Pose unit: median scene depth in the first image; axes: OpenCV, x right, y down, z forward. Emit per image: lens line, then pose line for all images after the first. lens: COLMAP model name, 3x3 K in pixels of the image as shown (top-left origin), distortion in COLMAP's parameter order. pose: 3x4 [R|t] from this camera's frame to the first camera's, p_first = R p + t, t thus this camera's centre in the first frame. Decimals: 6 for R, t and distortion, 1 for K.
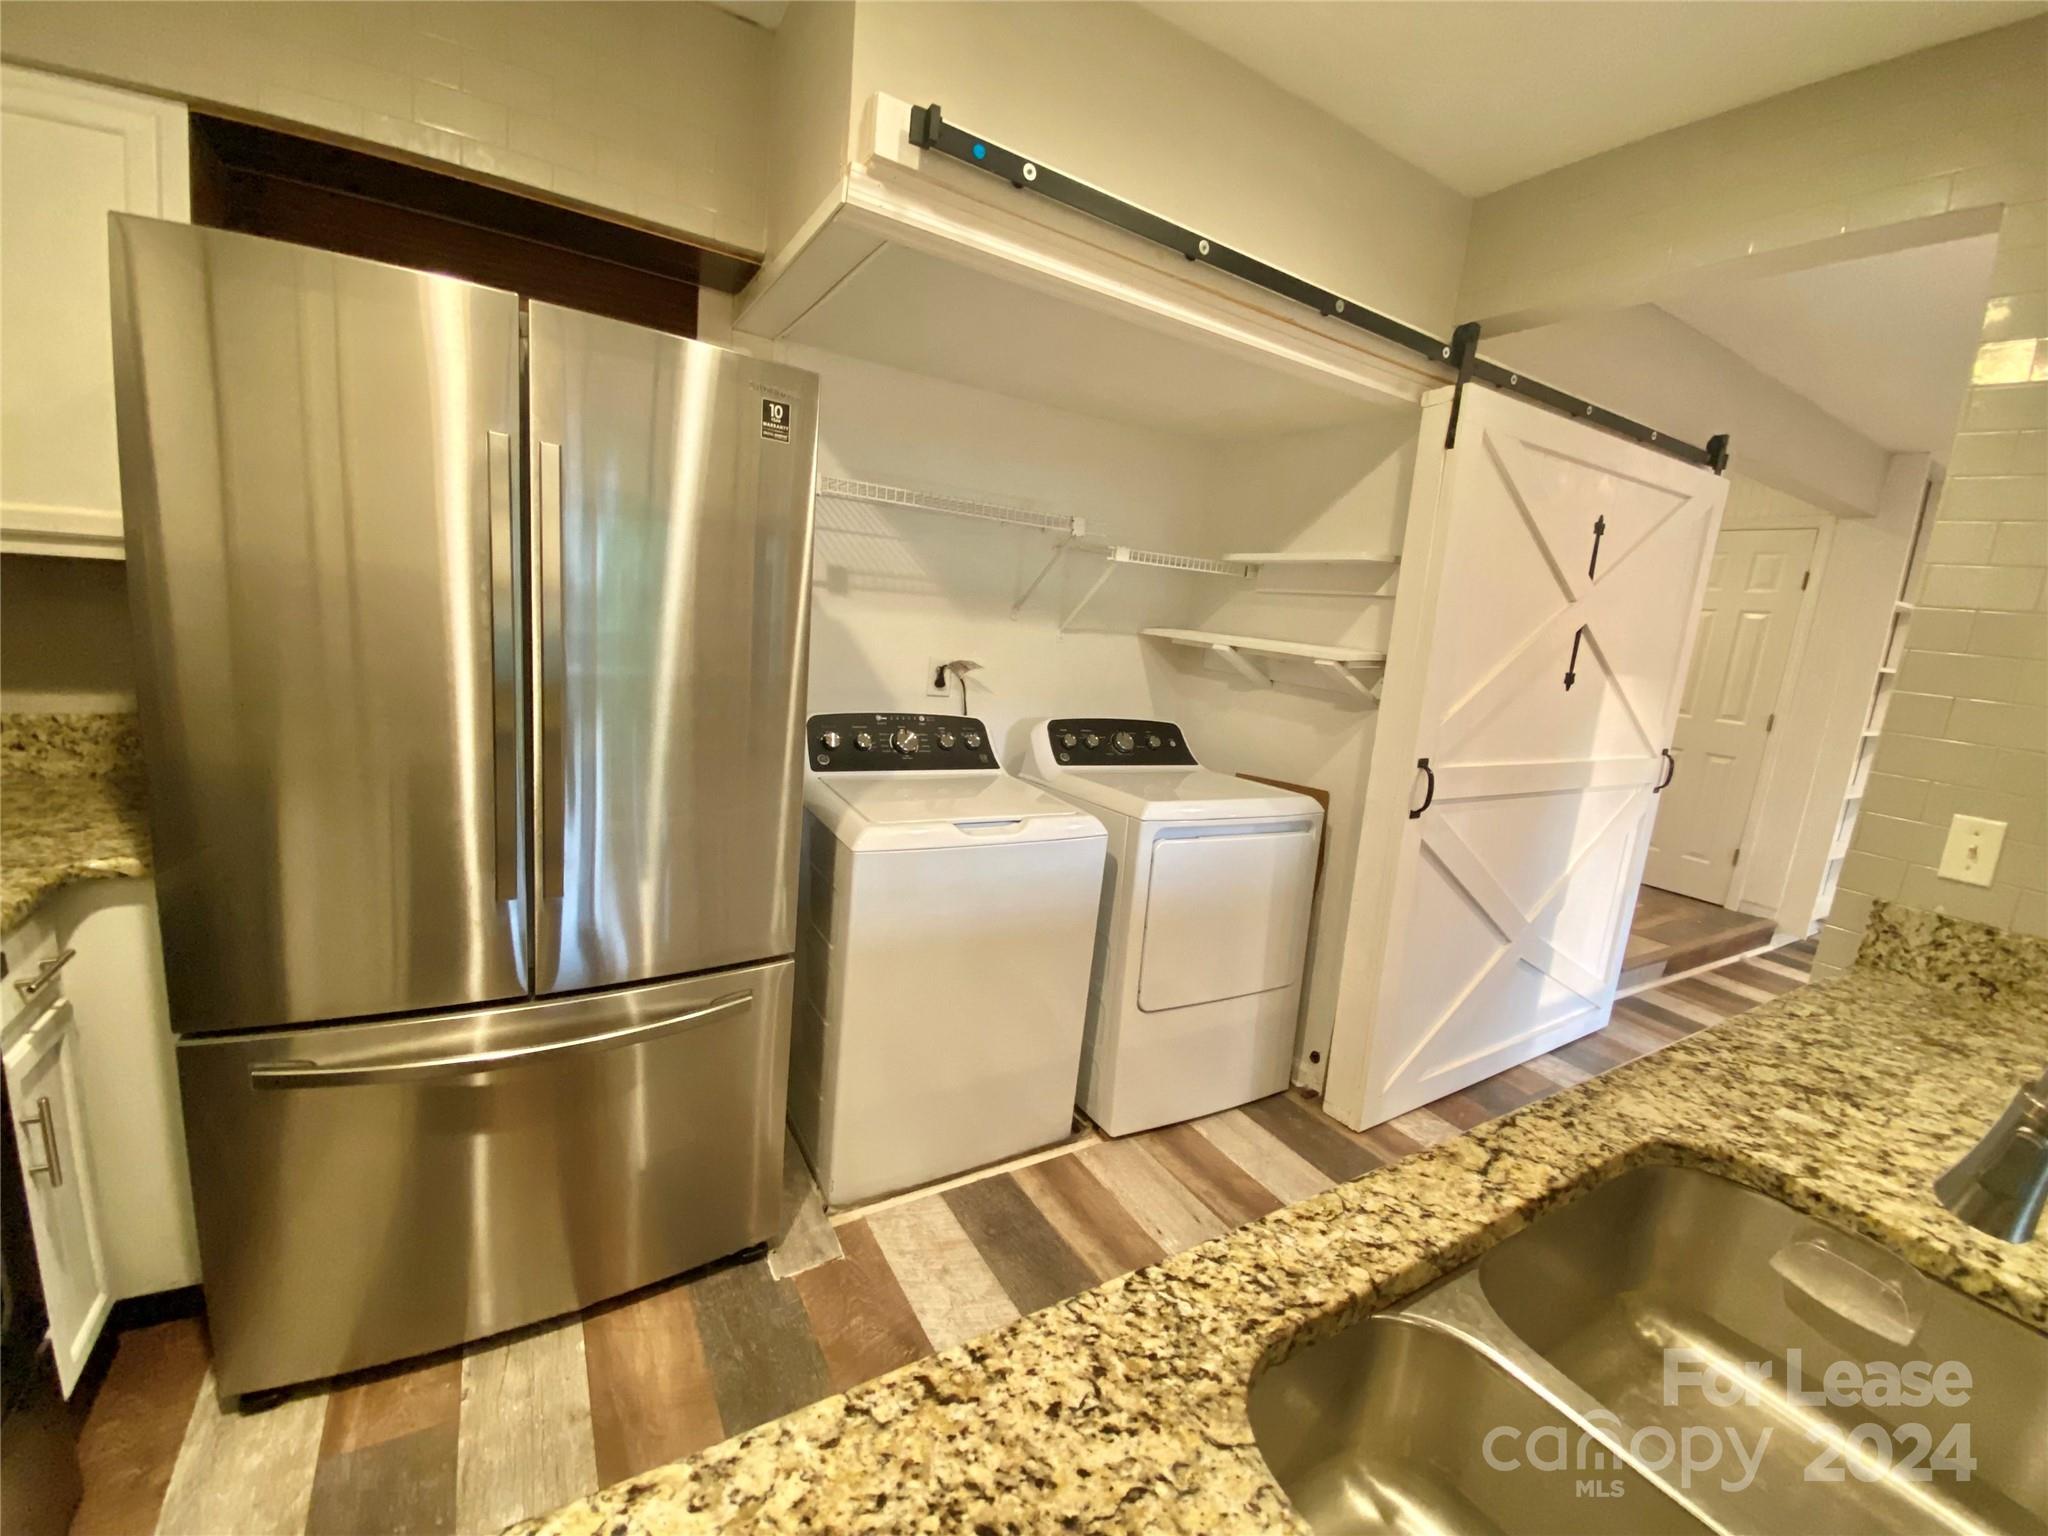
lens RADIAL K [[823.5, 0, 1013.2], [0, 823.5, 804.9], [0, 0, 1]] dist [0.009068, -0.015552]
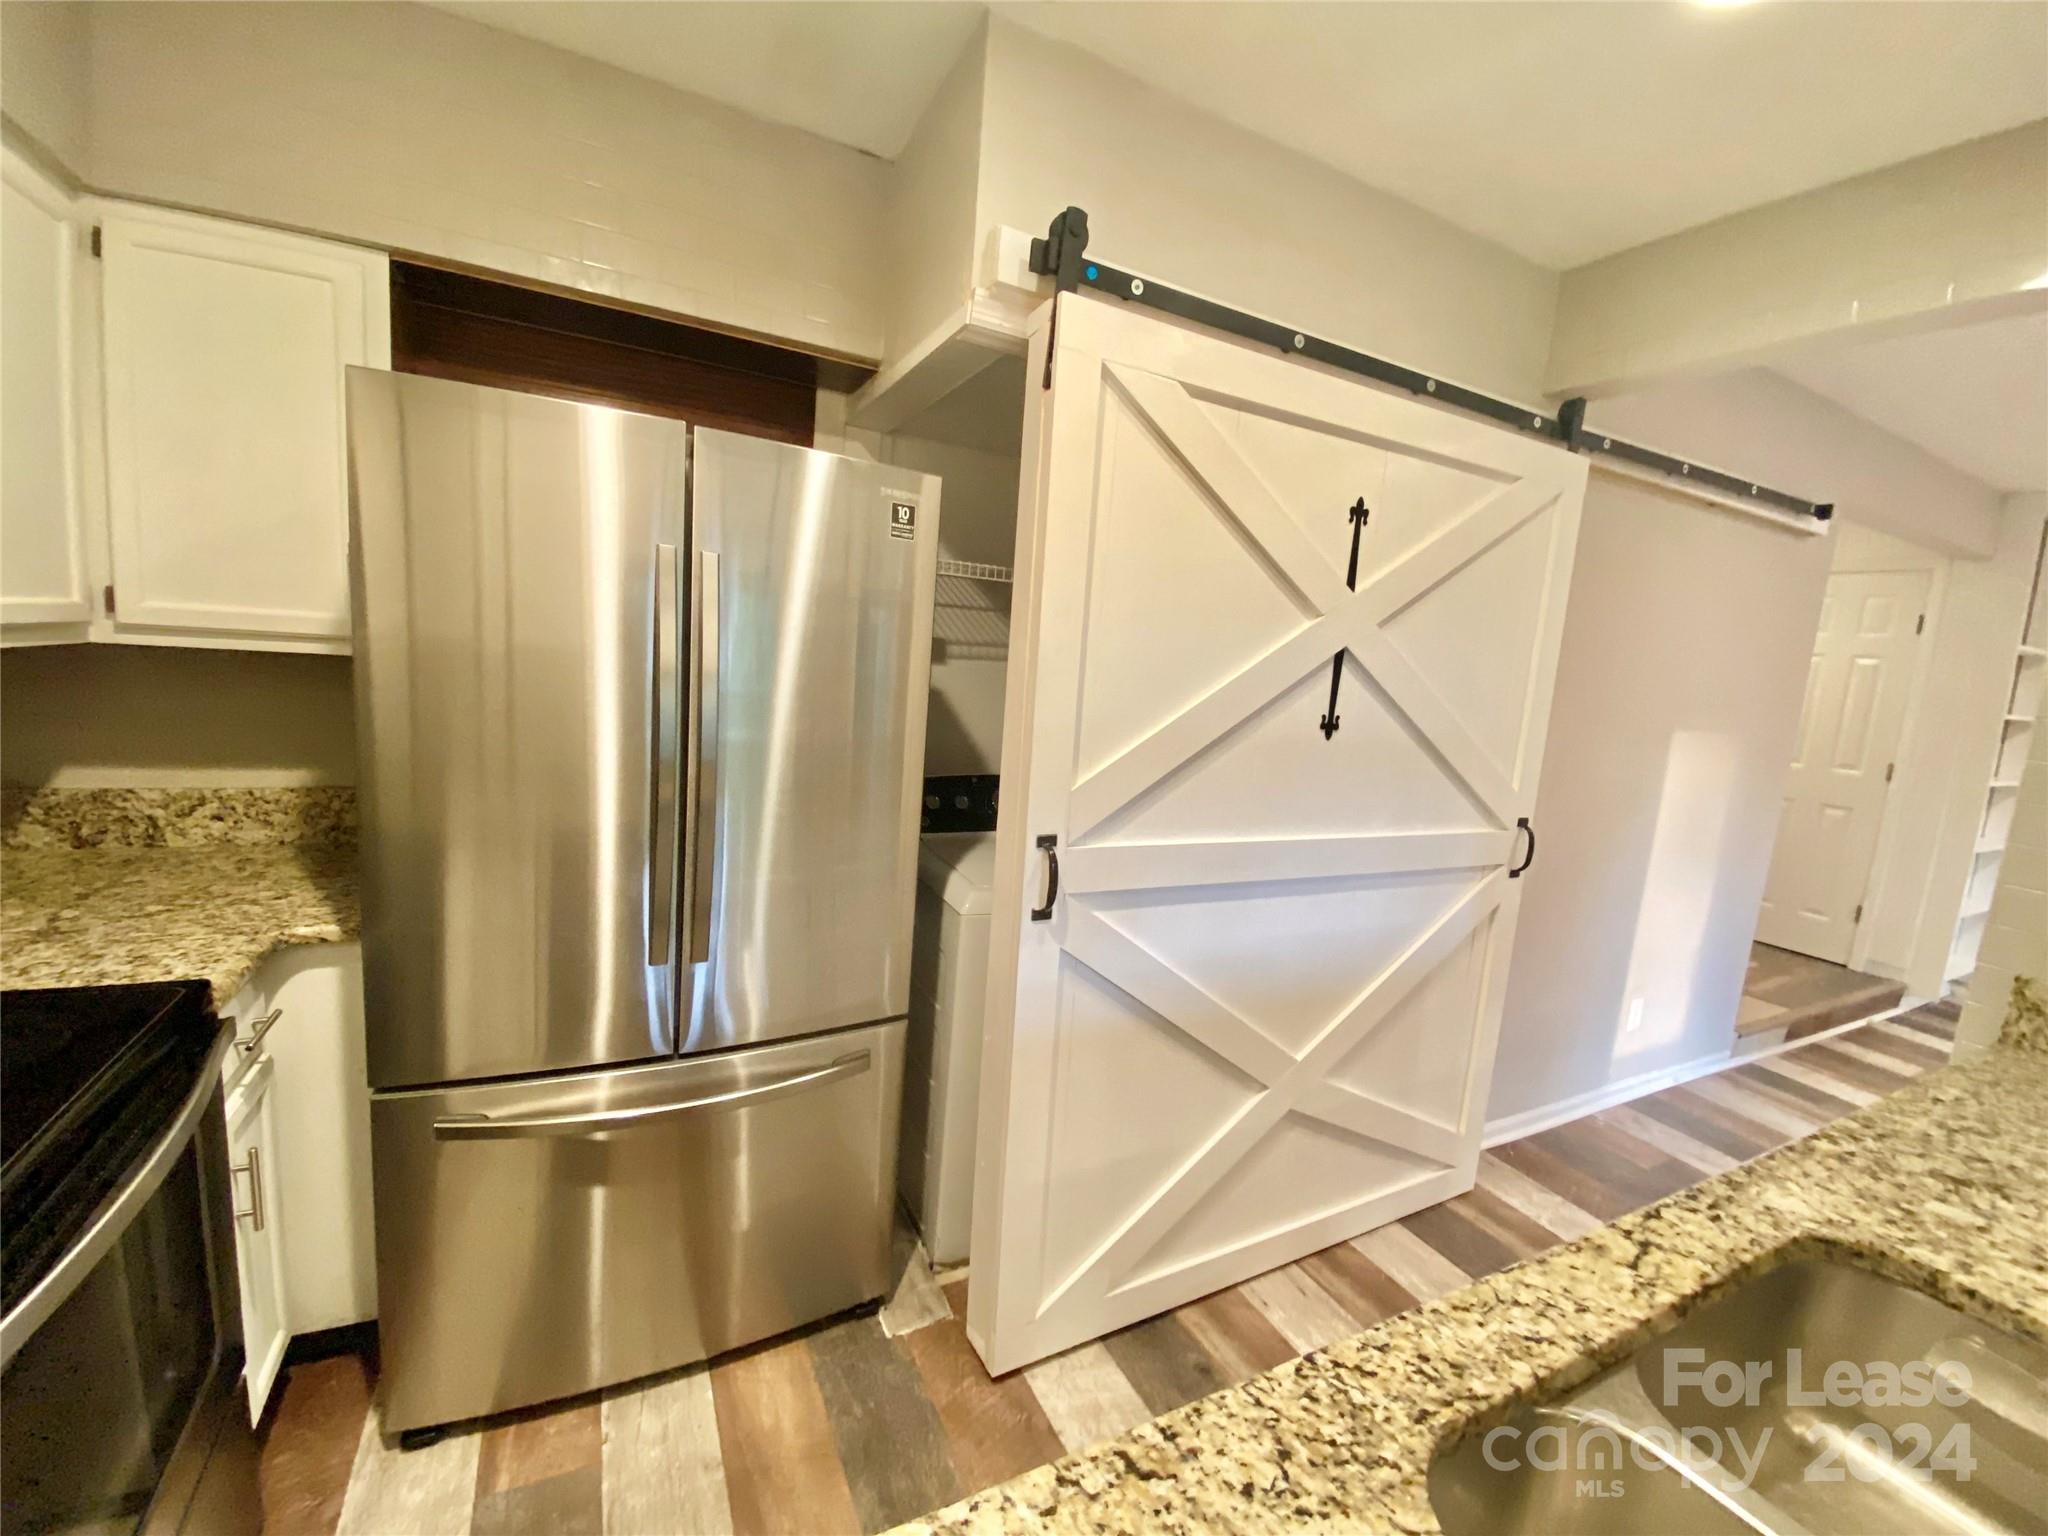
lens RADIAL K [[823.5, 0, 1013.2], [0, 823.5, 804.9], [0, 0, 1]] dist [0.009068, -0.015552]
pose [[0.997236, -0.002269, -0.074268, -0.100423], [-0.001481, 0.998728, -0.050405, -0.060881], [0.074288, 0.050376, 0.995964, -0.079197]]
